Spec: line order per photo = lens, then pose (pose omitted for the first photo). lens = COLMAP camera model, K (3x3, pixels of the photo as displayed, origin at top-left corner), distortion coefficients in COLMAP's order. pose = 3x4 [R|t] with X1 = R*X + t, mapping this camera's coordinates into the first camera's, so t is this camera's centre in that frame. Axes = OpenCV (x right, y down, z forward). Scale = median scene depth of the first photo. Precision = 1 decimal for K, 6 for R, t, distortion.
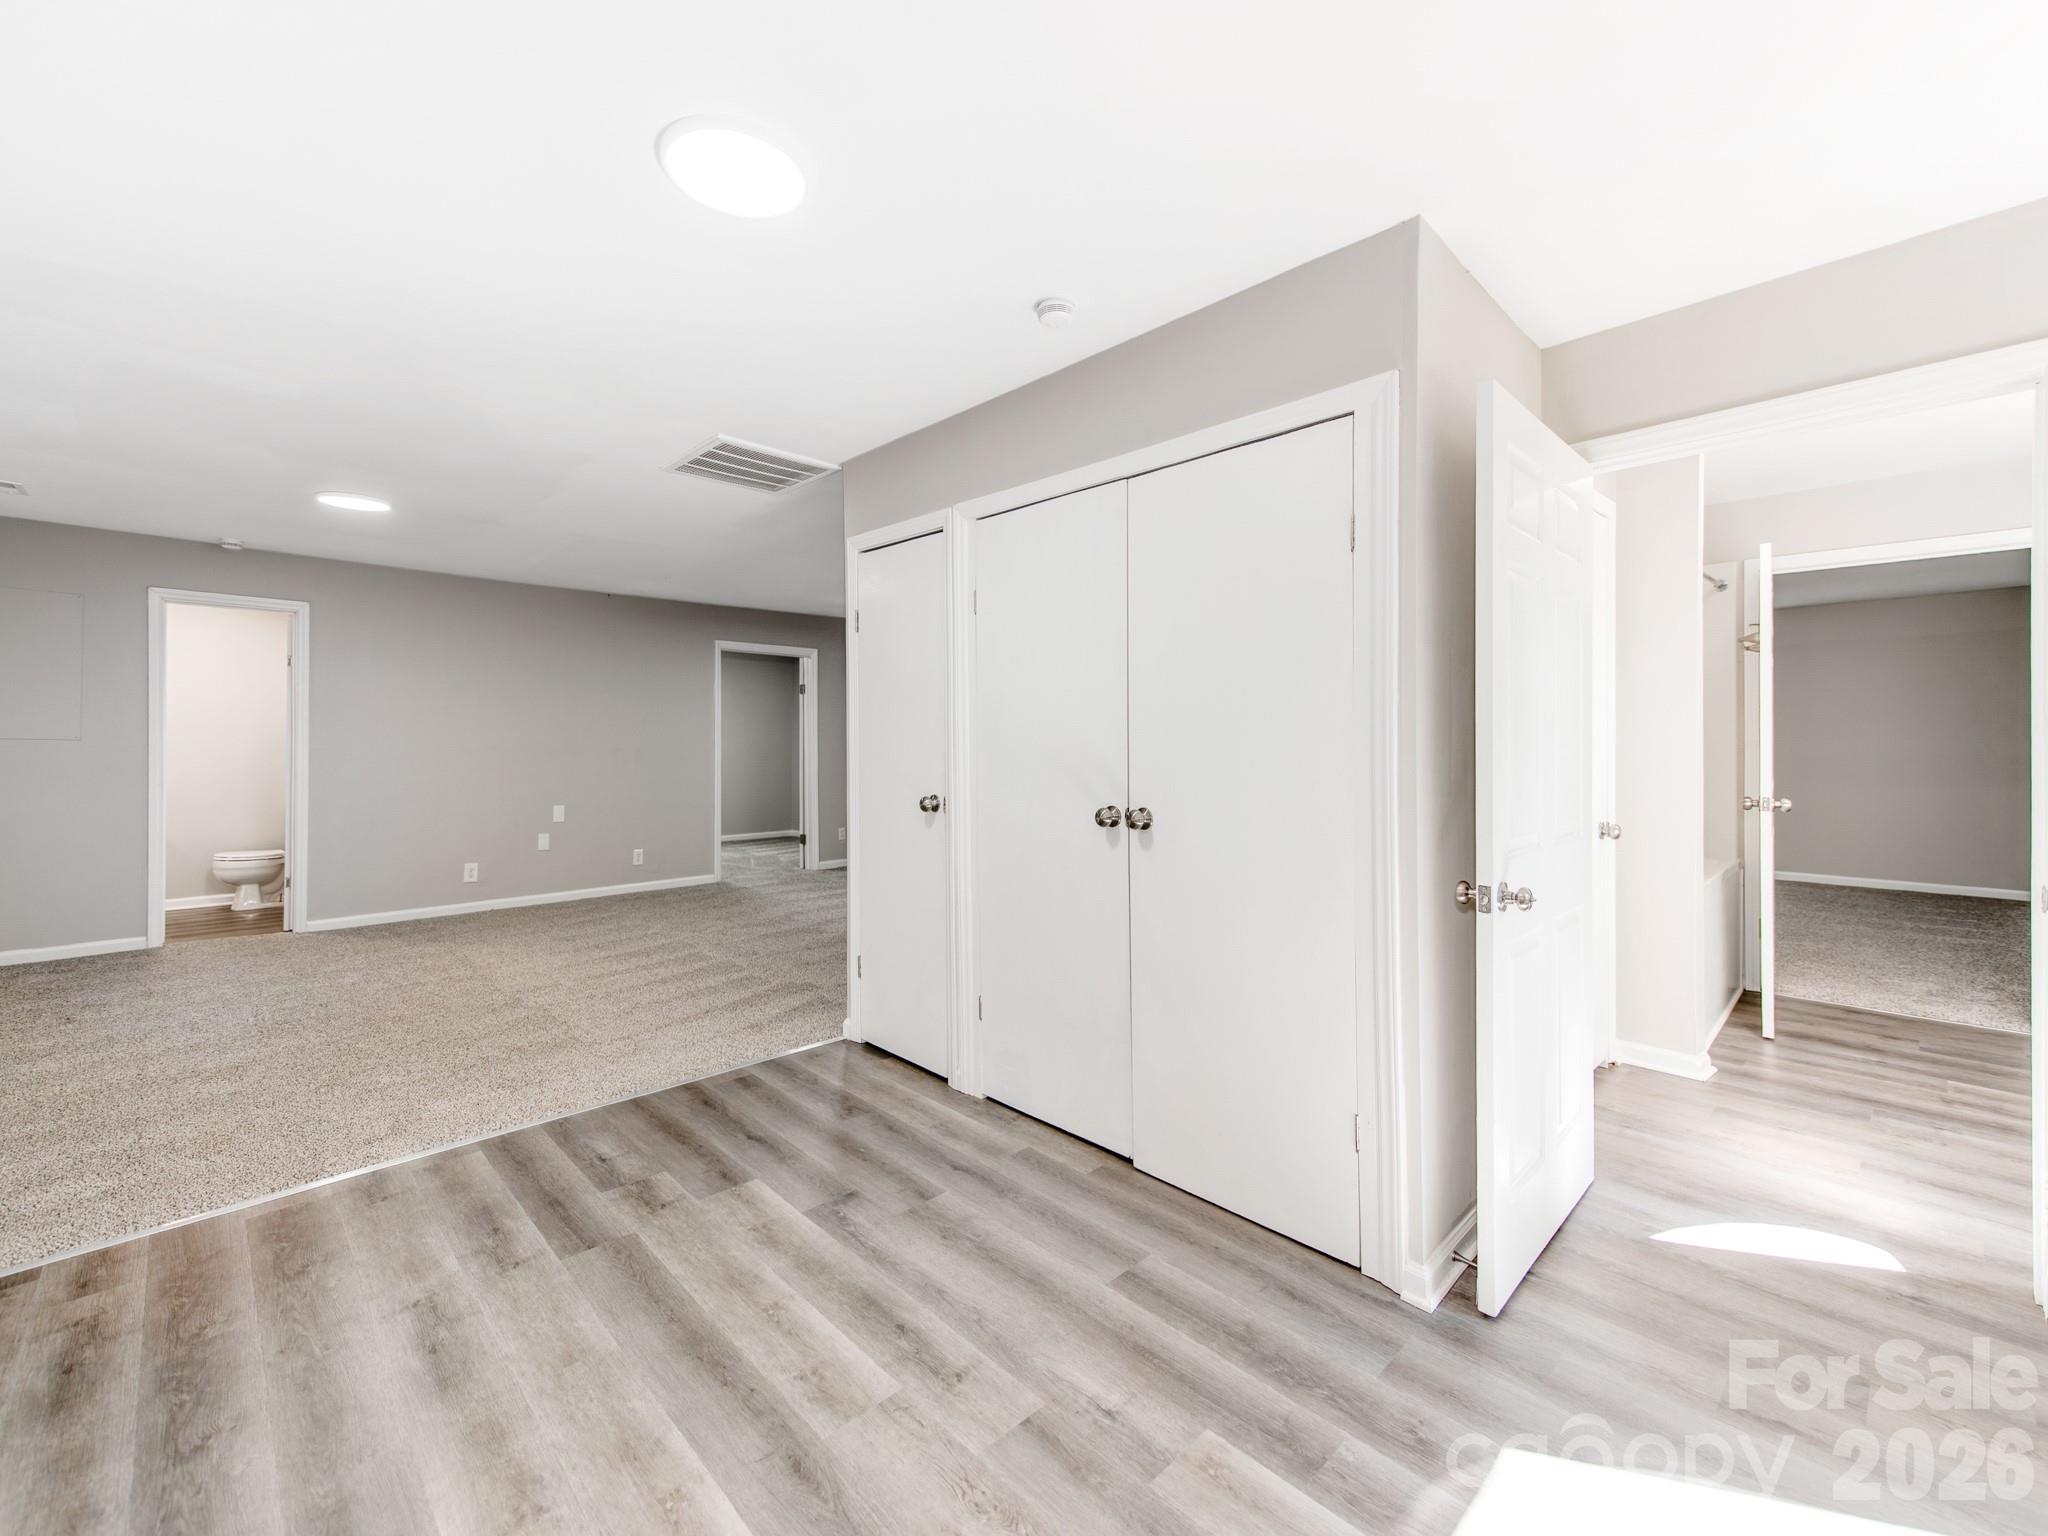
lens RADIAL K [[835.9, 0, 934.8], [0, 835.9, 753.0], [0, 0, 1]] dist [0.023122, 0.000425]
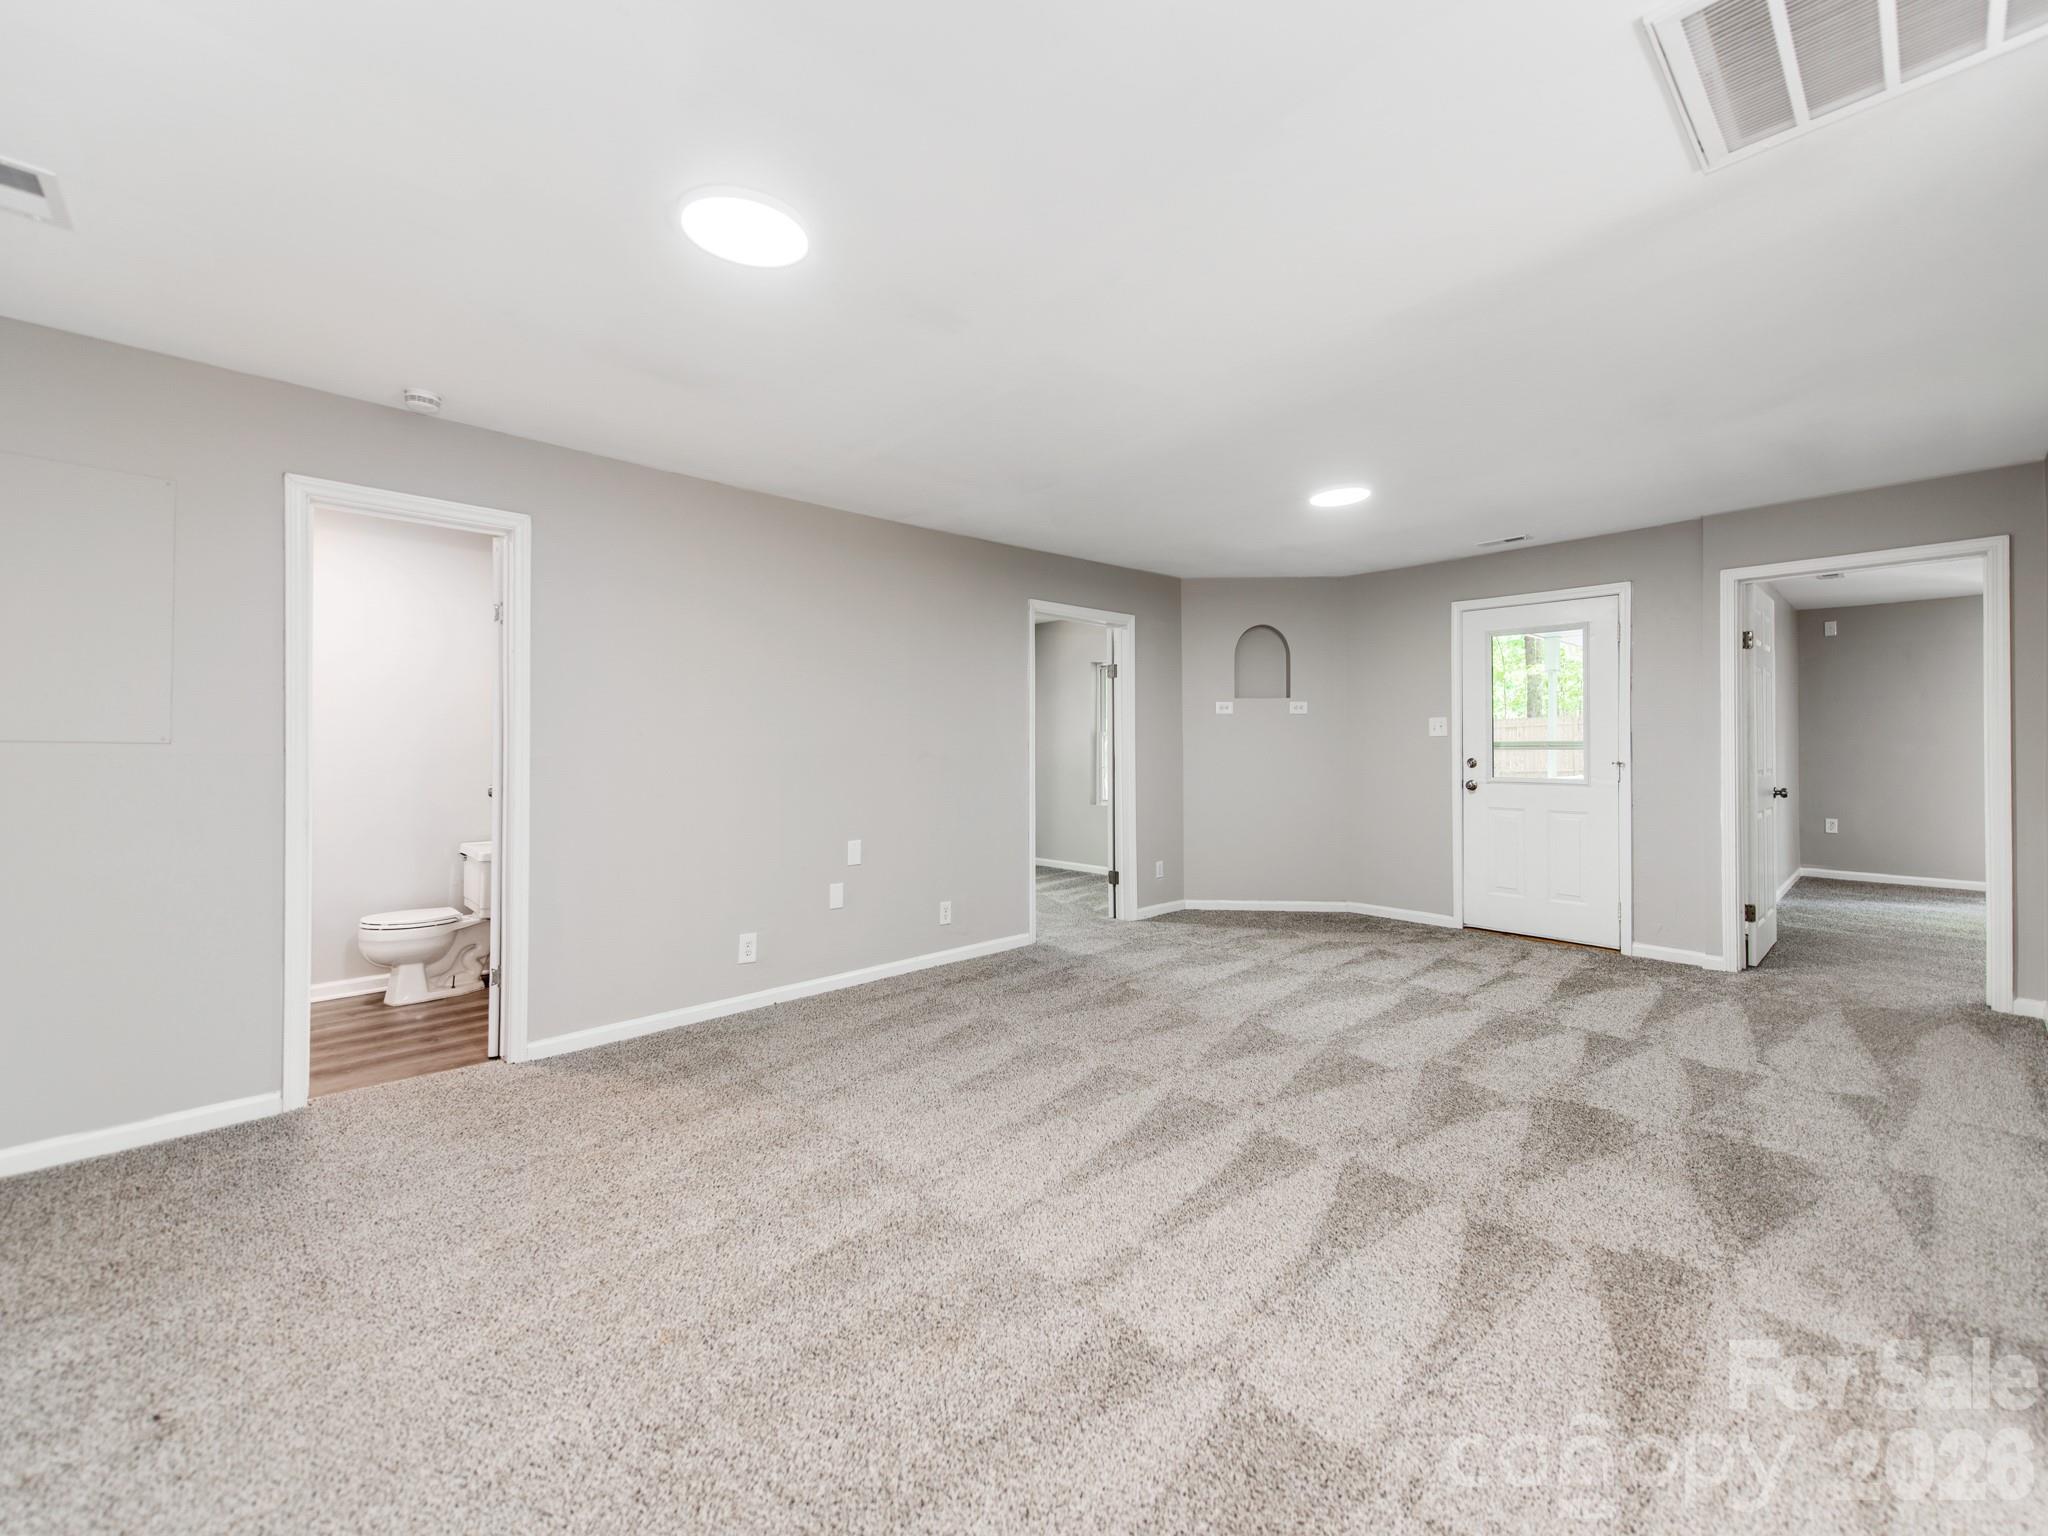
lens RADIAL K [[819.1, 0, 941.9], [0, 819.1, 754.2], [0, 0, 1]] dist [0.019682, -0.000183]
pose [[0.999703, -0.003697, -0.024109, -0.408361], [0.003573, 0.999980, -0.005178, -0.002474], [0.024127, 0.005090, 0.999696, 0.396580]]
